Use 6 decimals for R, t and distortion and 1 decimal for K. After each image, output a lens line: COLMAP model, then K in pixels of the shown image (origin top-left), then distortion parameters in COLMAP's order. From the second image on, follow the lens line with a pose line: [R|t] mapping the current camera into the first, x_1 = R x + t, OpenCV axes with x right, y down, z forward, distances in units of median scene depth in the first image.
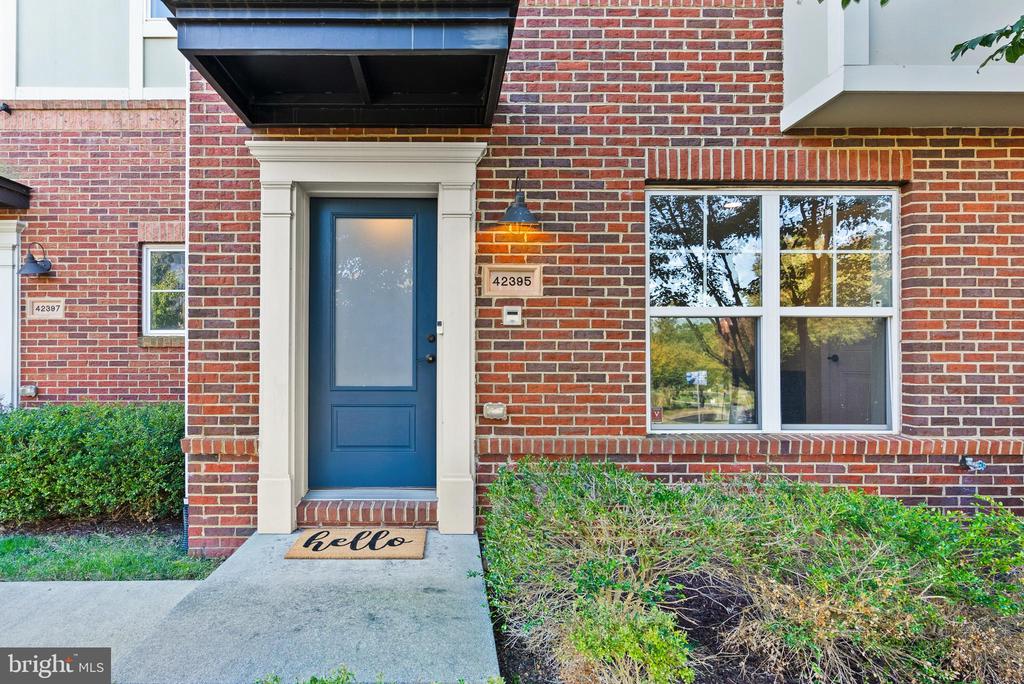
lens RADIAL K [[496.1, 0, 514.5], [0, 496.1, 343.0], [0, 0, 1]] dist [-0.005086, 0.000701]
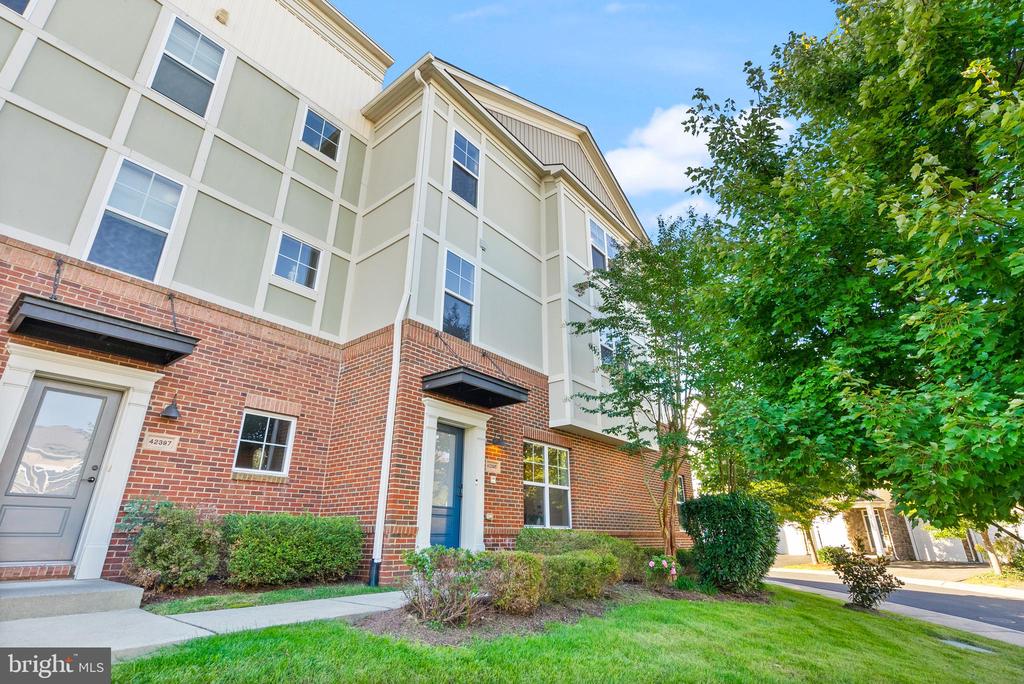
lens RADIAL K [[496.1, 0, 509.9], [0, 496.1, 342.6], [0, 0, 1]] dist [-0.005086, 0.000701]
pose [[0.631650, 0.285037, 0.720952, -2.073030], [-0.011124, 0.933193, -0.359202, 0.214614], [-0.775174, 0.218870, 0.592623, -0.818915]]
